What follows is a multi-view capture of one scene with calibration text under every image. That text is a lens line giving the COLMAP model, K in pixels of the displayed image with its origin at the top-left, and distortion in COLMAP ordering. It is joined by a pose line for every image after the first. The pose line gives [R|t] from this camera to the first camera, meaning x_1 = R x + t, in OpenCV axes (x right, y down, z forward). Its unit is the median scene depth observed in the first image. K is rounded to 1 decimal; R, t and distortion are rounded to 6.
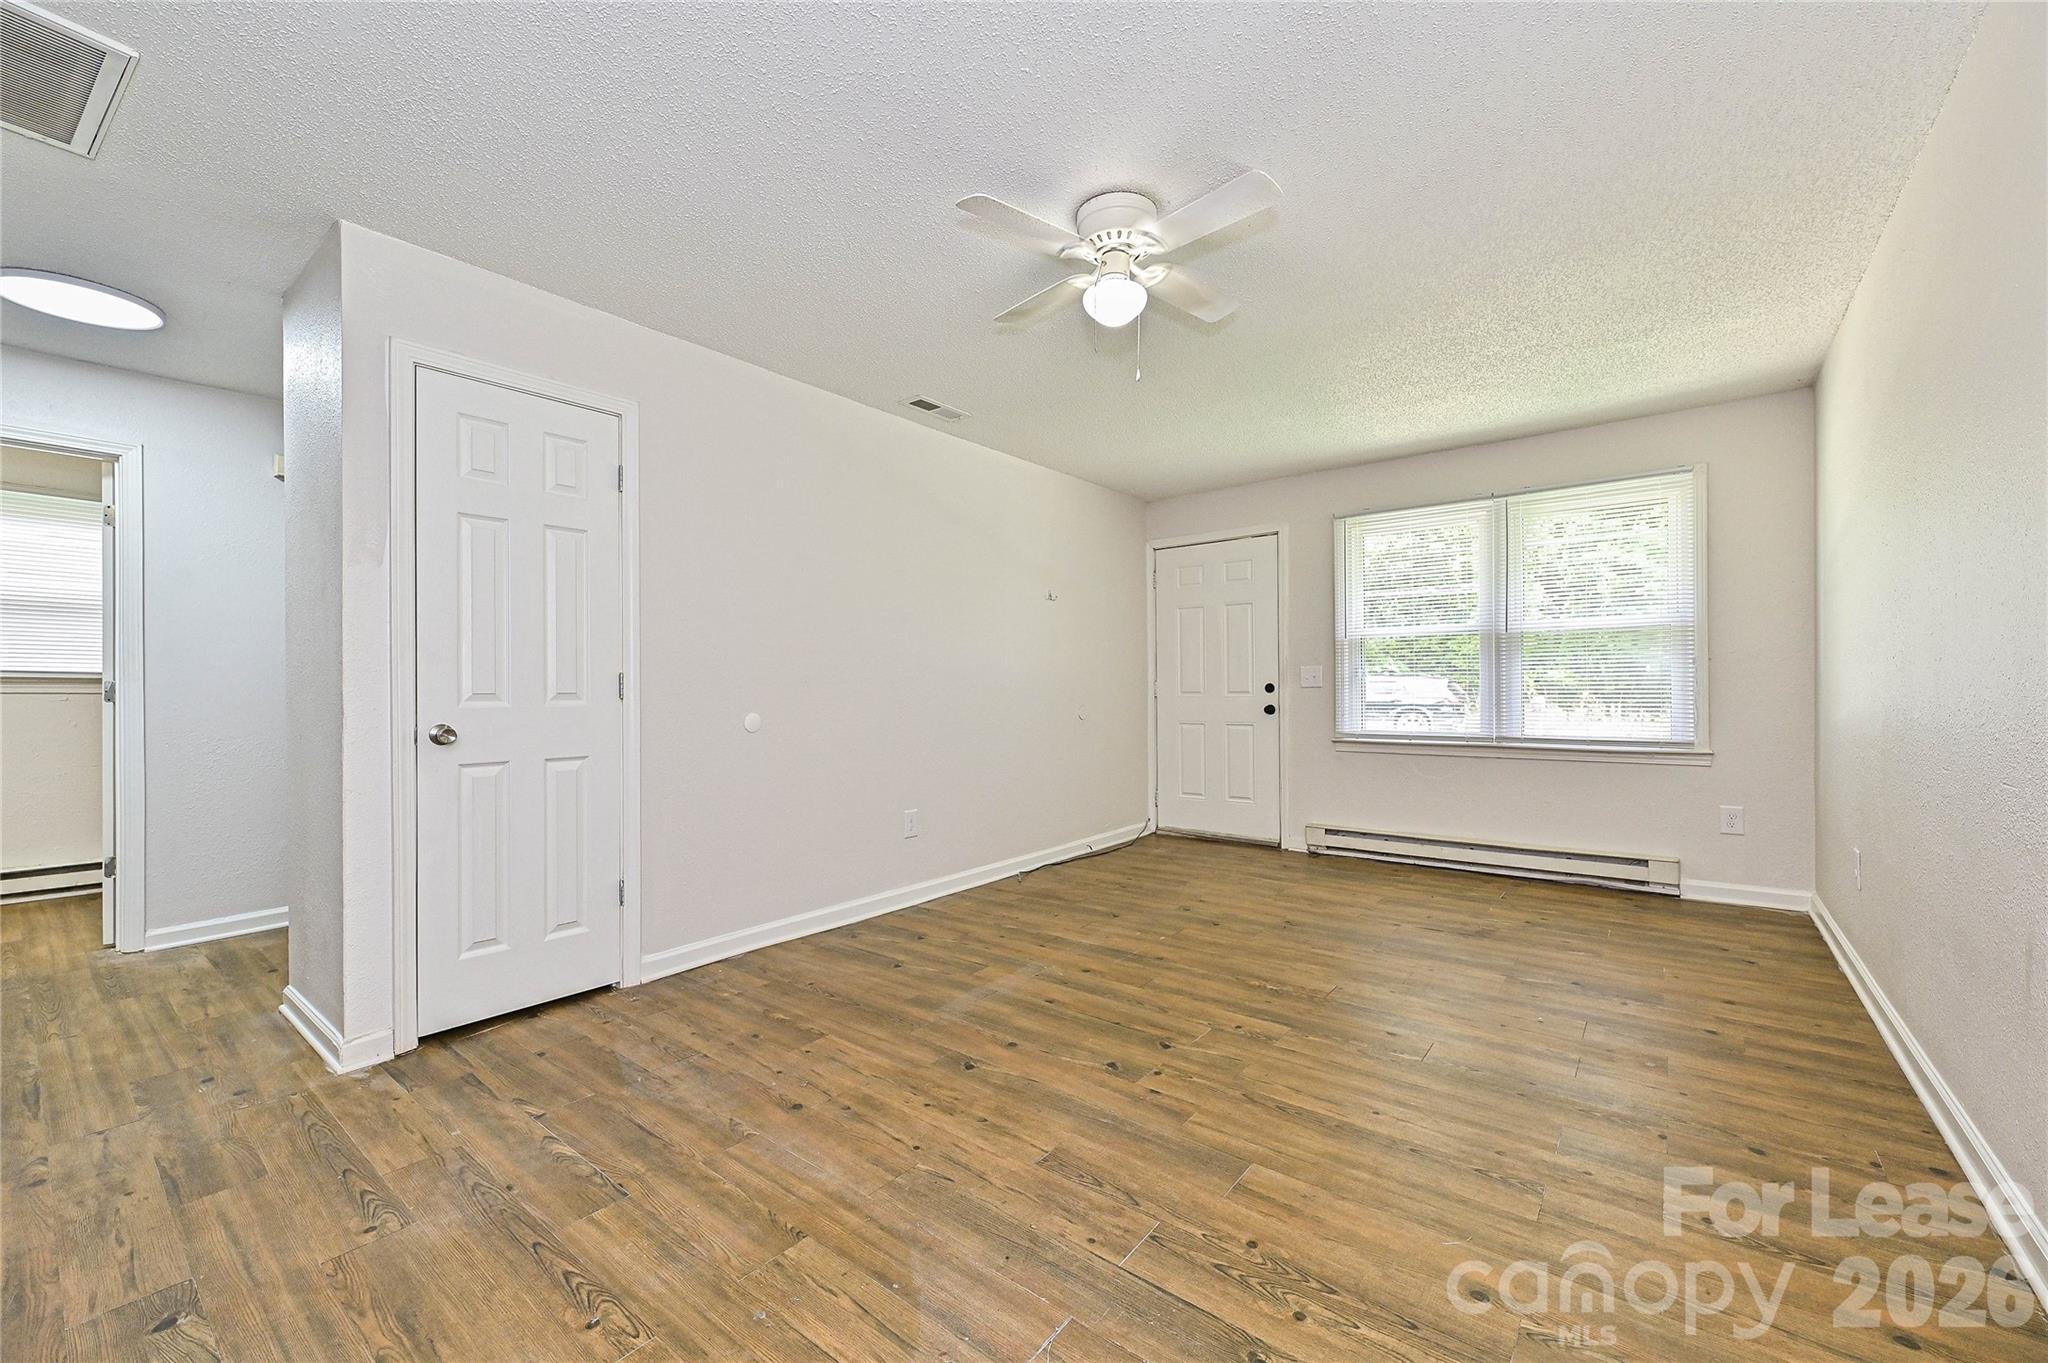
lens RADIAL K [[820.1, 0, 1015.4], [0, 820.1, 675.5], [0, 0, 1]] dist [0.001985, -0.000493]
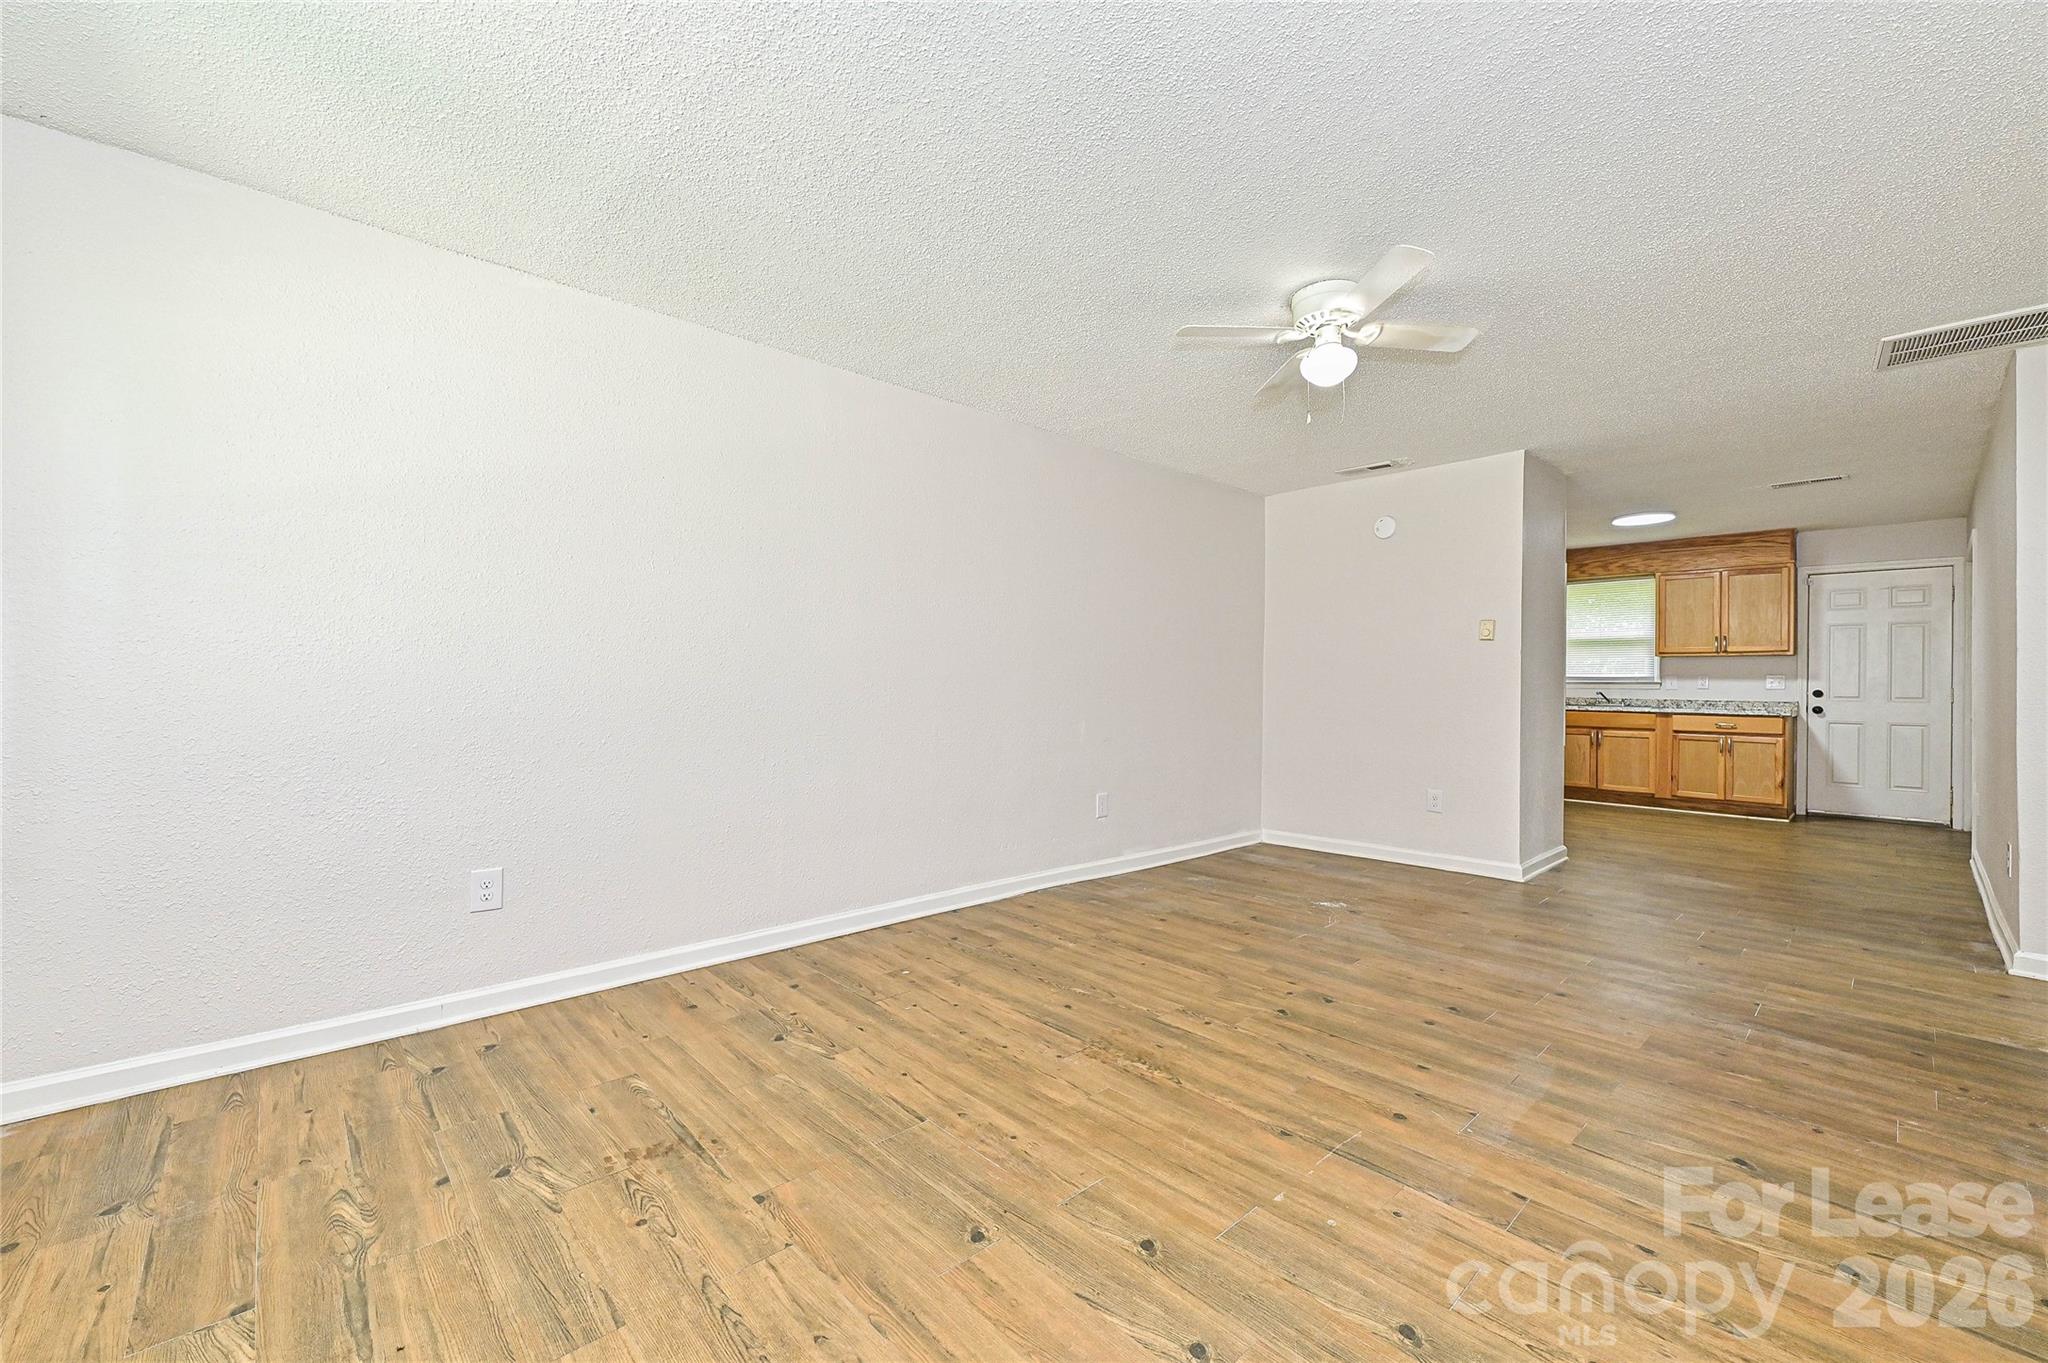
lens RADIAL K [[820.1, 0, 1022.6], [0, 820.1, 684.4], [0, 0, 1]] dist [0.001985, -0.000493]
pose [[-0.989566, -0.002190, 0.144063, 0.317939], [-0.004151, 0.999903, -0.013309, 0.019115], [-0.144020, -0.013768, -0.989479, 1.844189]]
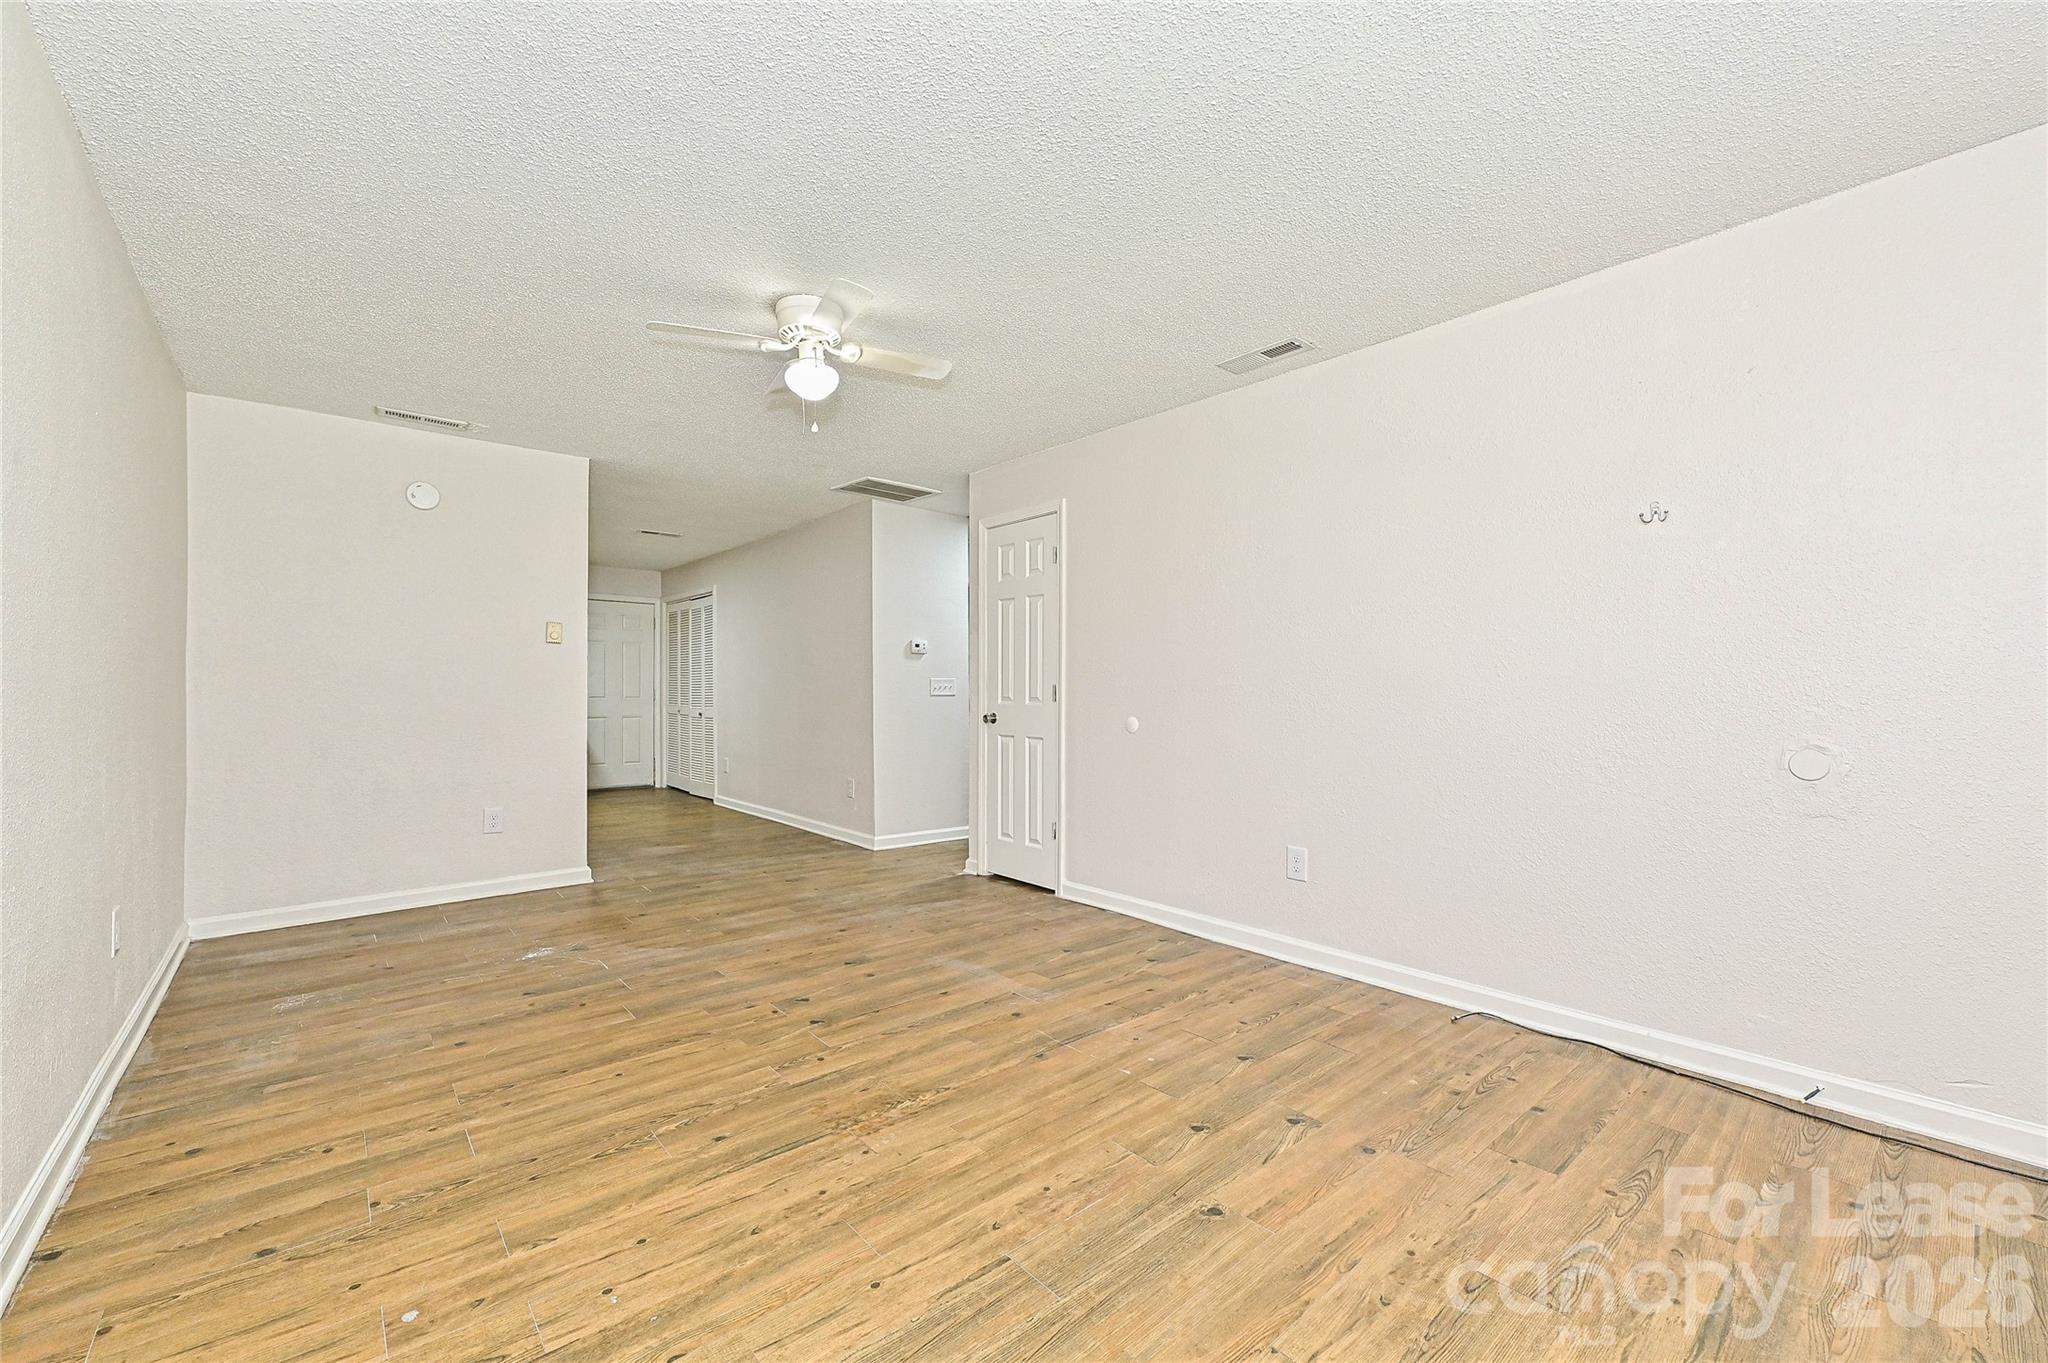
lens RADIAL K [[820.1, 0, 1021.5], [0, 820.1, 719.5], [0, 0, 1]] dist [0.001985, -0.000493]
pose [[-0.184049, 0.039126, -0.982138, 1.030329], [0.013689, 0.999213, 0.037241, 0.003651], [0.982822, -0.006590, -0.184439, 1.264252]]
